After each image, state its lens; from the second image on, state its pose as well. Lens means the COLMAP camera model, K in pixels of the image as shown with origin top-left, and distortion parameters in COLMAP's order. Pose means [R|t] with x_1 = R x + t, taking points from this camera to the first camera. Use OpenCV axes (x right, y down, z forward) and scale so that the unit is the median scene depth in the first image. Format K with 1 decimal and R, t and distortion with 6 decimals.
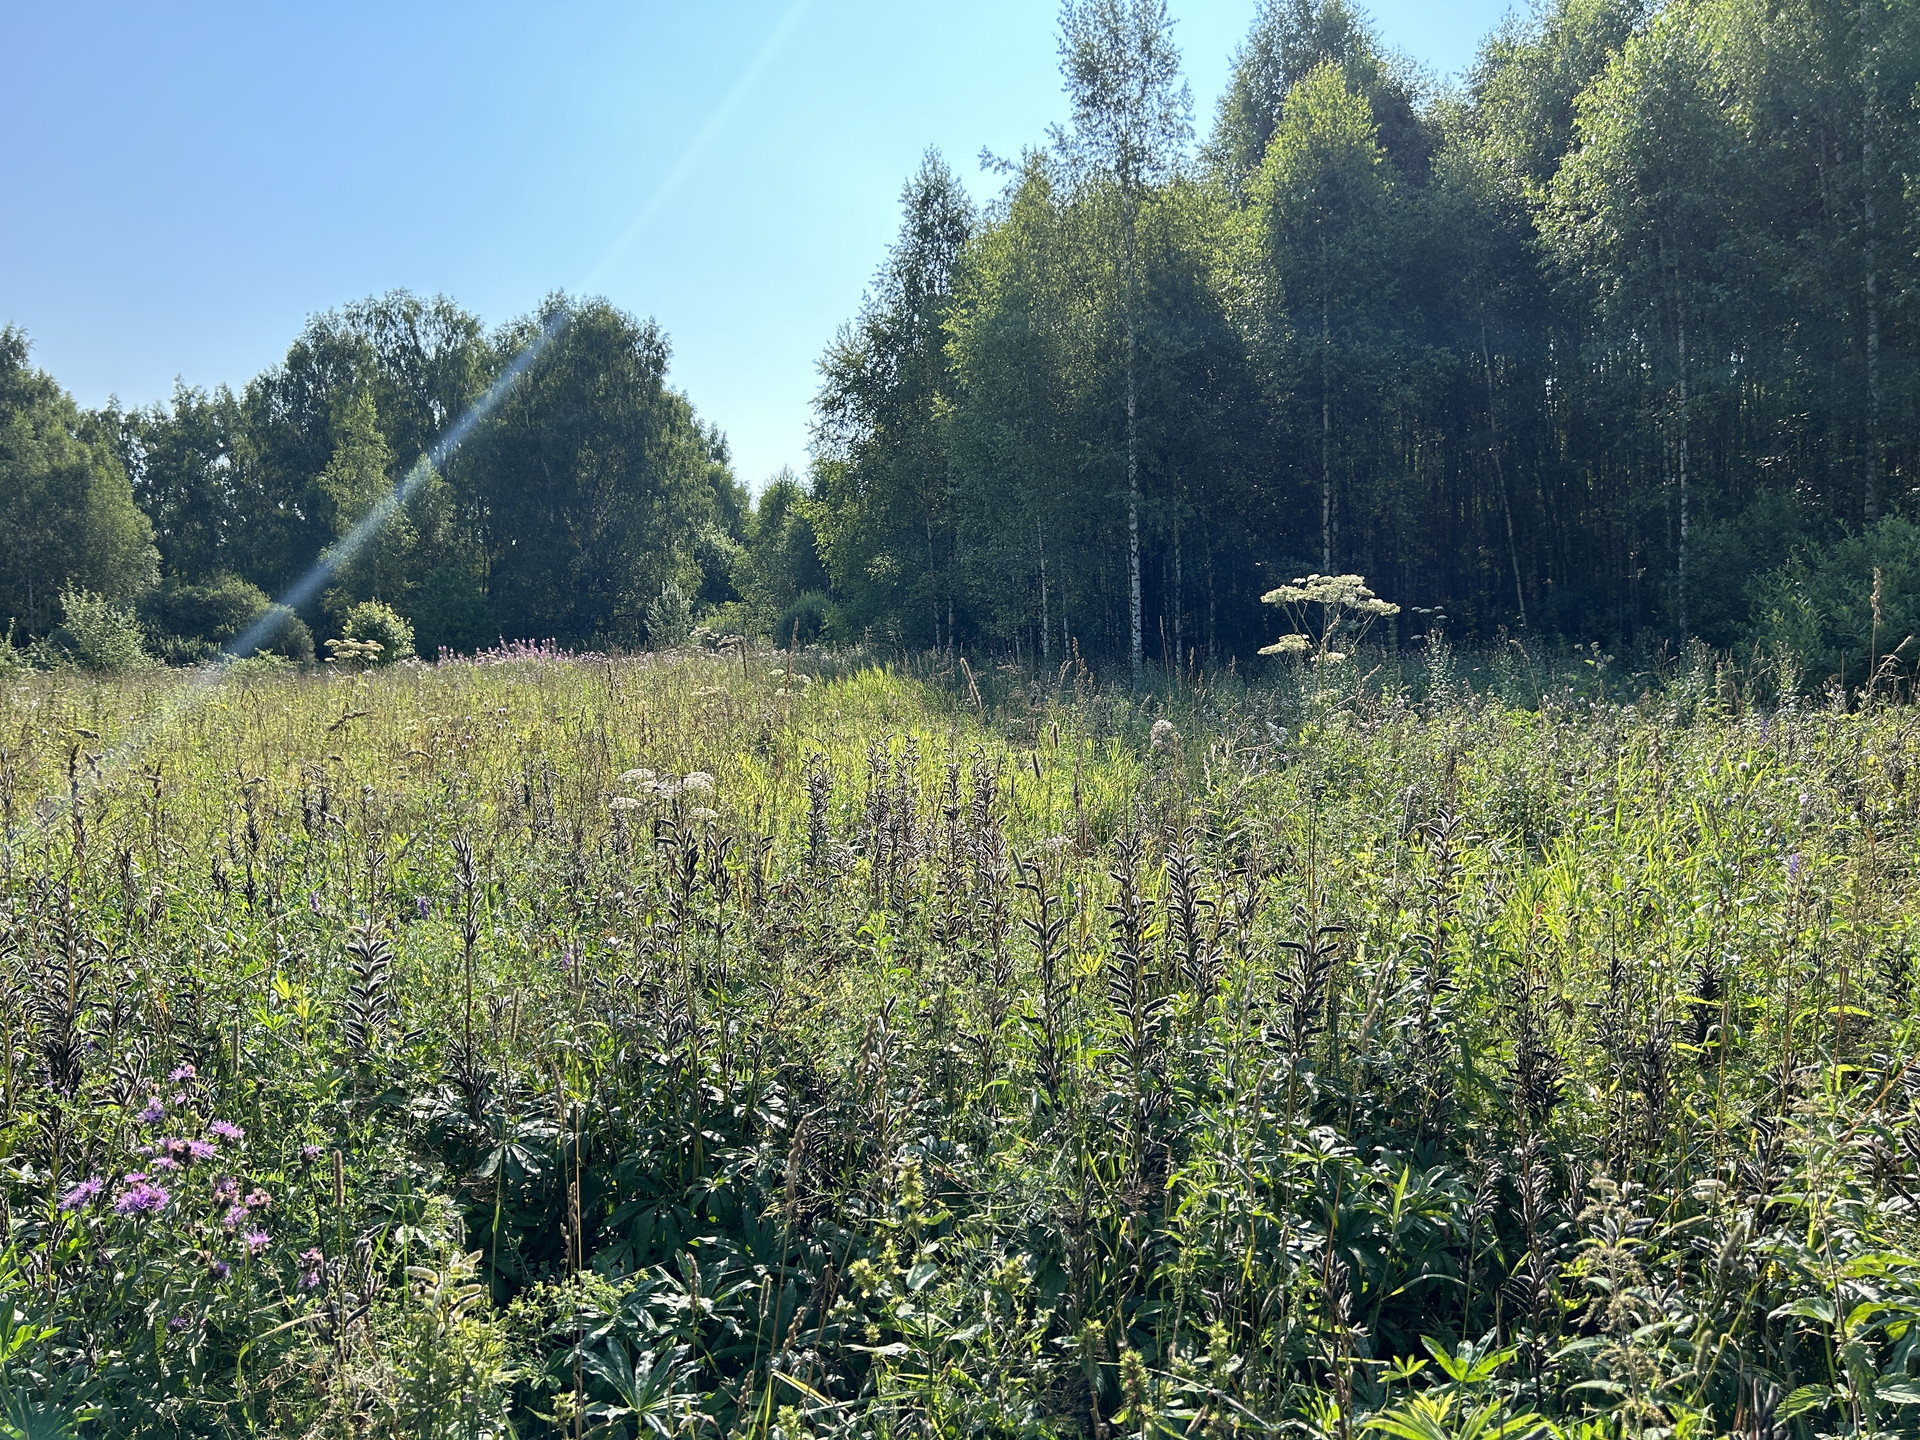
lens RADIAL K [[1448.6, 0, 952.4], [0, 1448.6, 726.8], [0, 0, 1]] dist [0.063584, -0.065455]
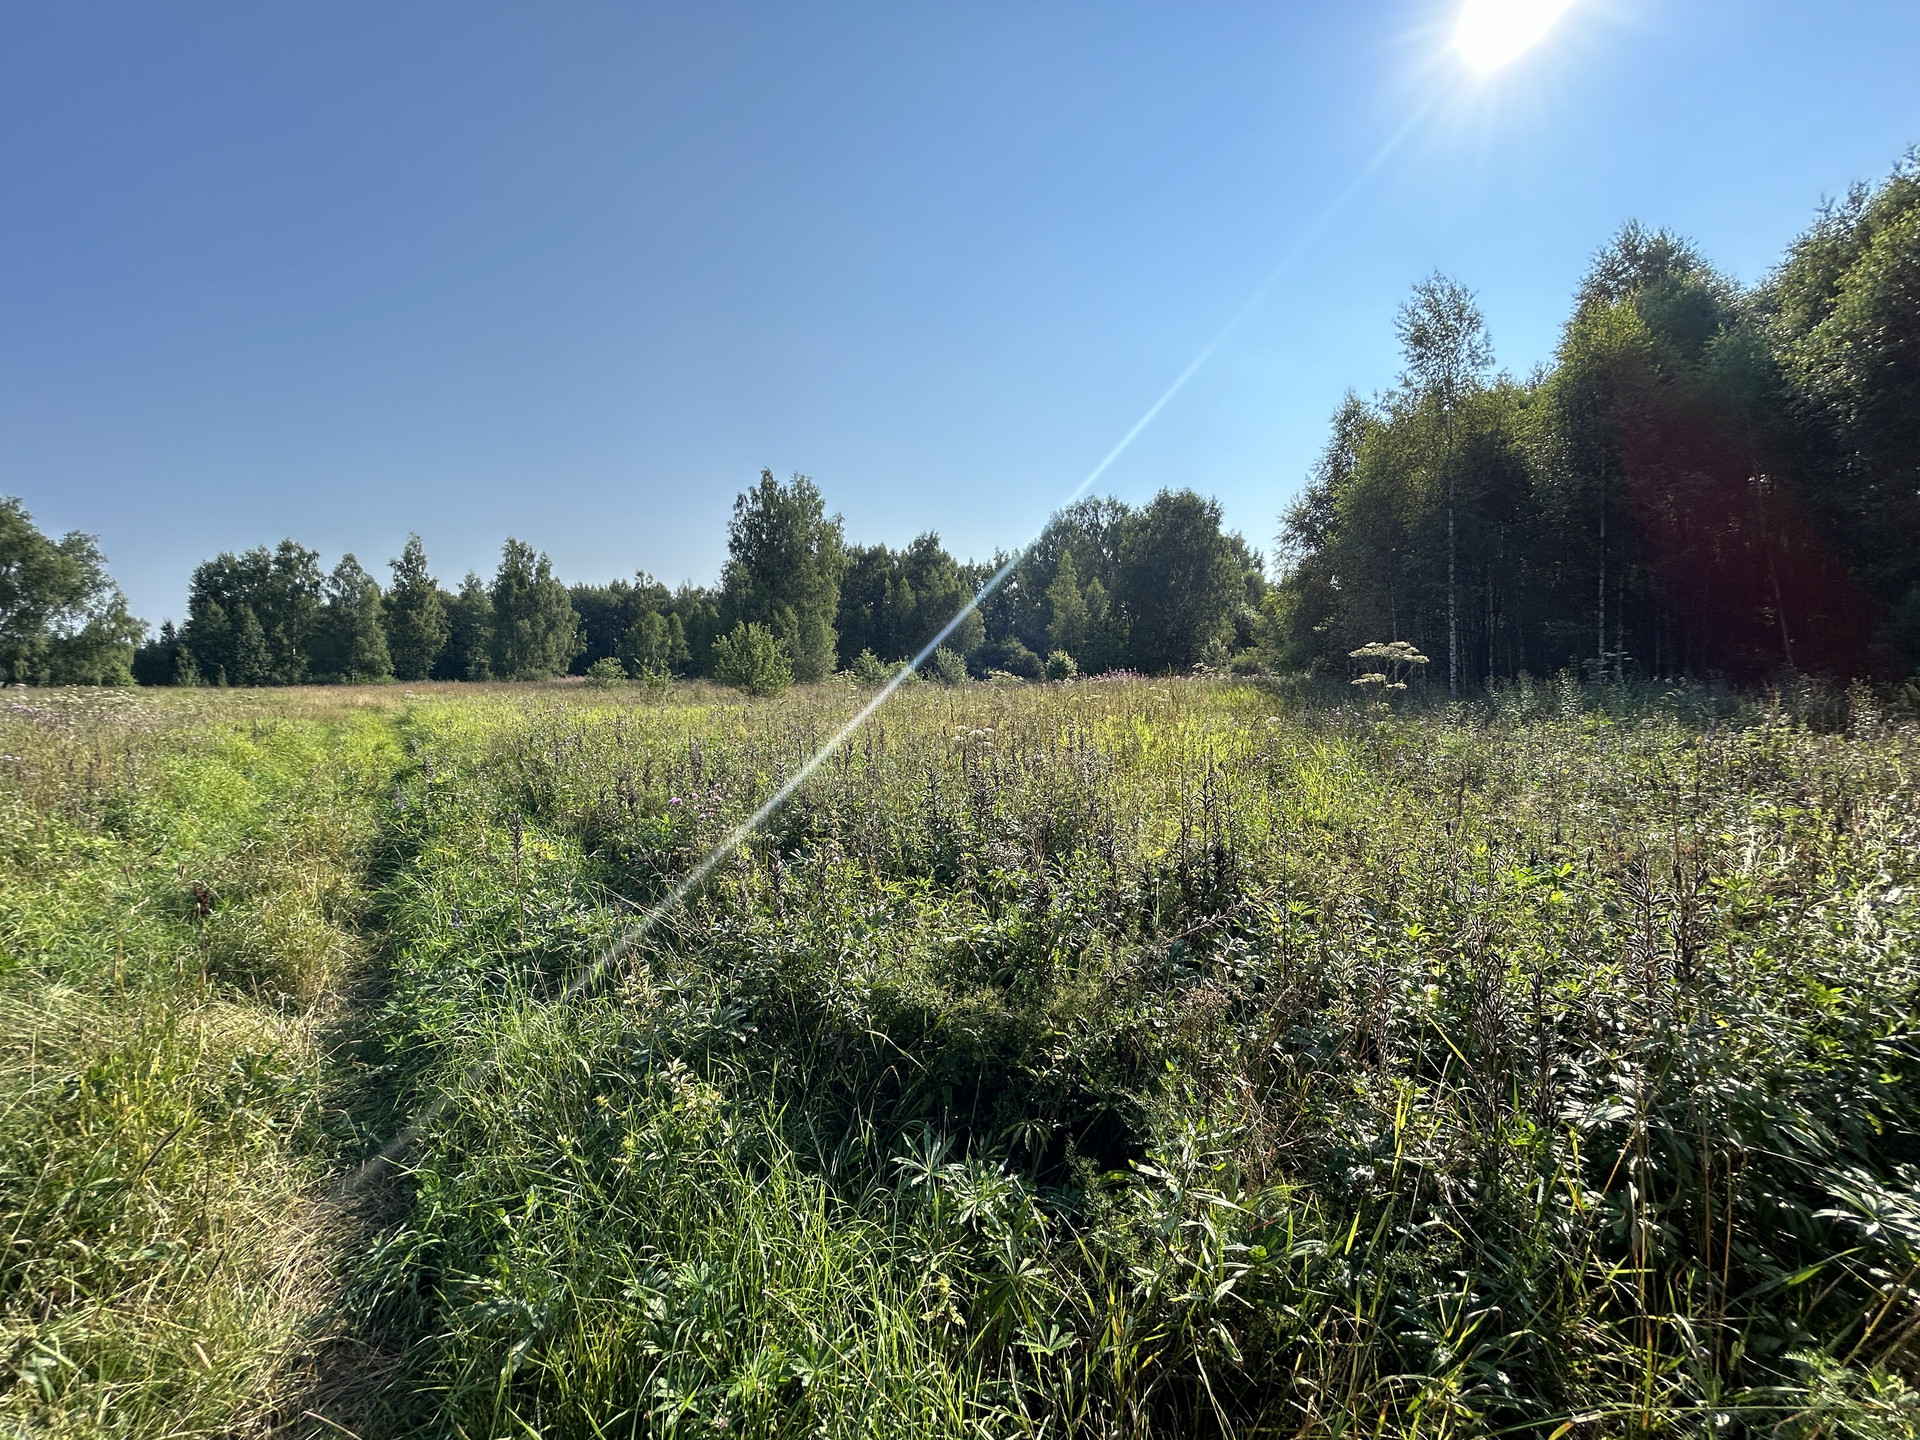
lens RADIAL K [[773.7, 0, 953.7], [0, 773.7, 716.1], [0, 0, 1]] dist [0.004441, 0.000091]
pose [[0.853173, 0.033759, -0.520534, 0.097463], [-0.032103, 0.999410, 0.012199, -0.001026], [0.520639, 0.006303, 0.853754, -0.044566]]
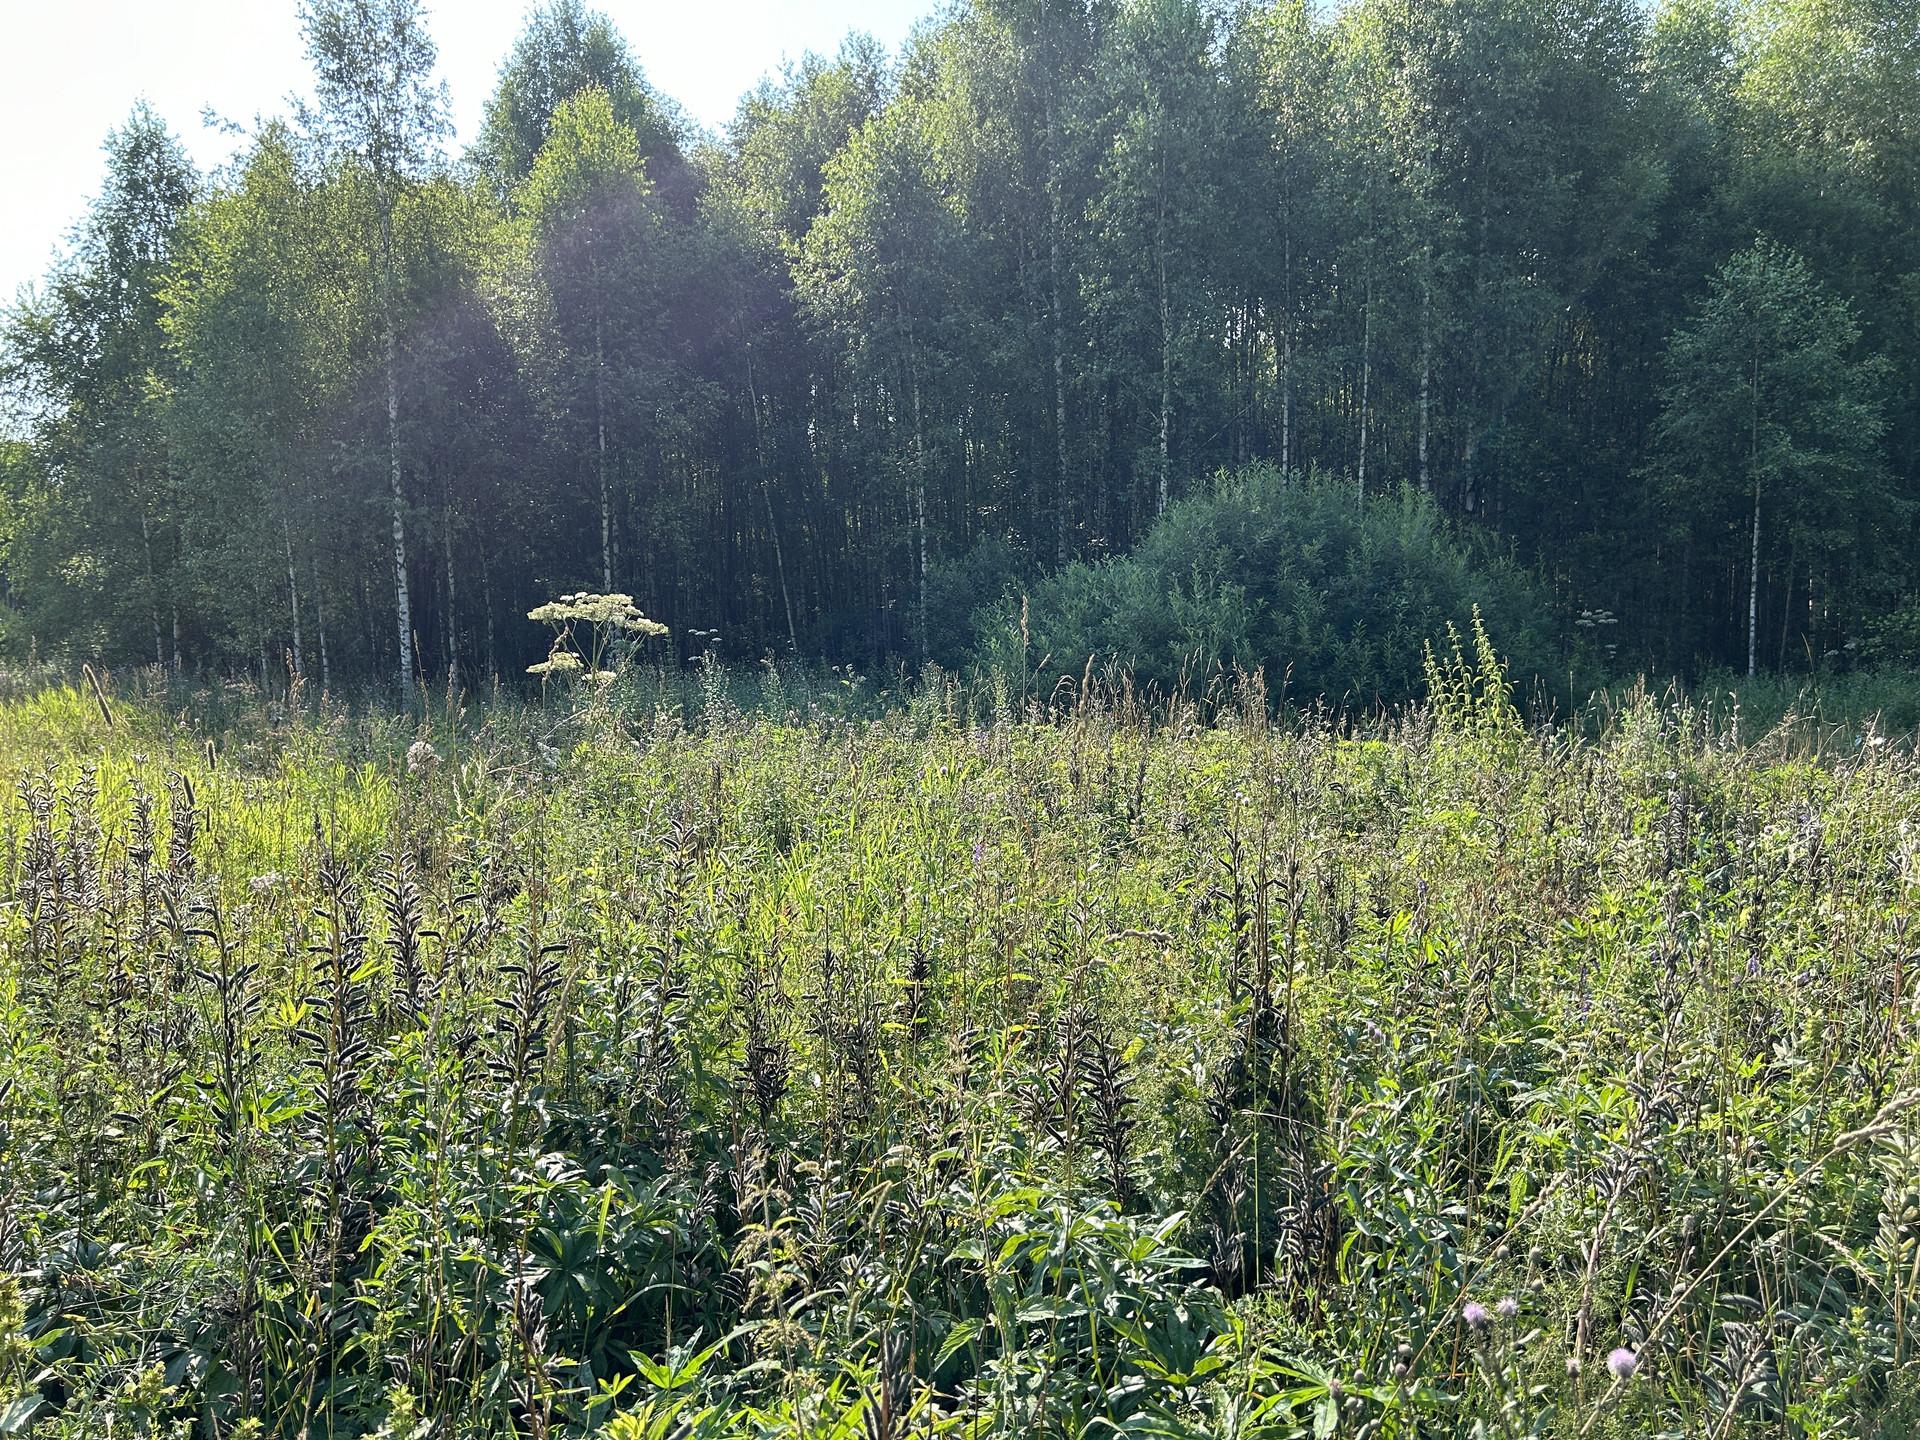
lens RADIAL K [[1453.2, 0, 960.0], [0, 1453.2, 720.0], [0, 0, 1]] dist [0.068827, -0.078619]
pose [[0.884814, -0.012049, 0.465789, 0.003709], [0.020944, 0.999684, -0.013925, 0.000456], [-0.465474, 0.022076, 0.884786, 0.000487]]
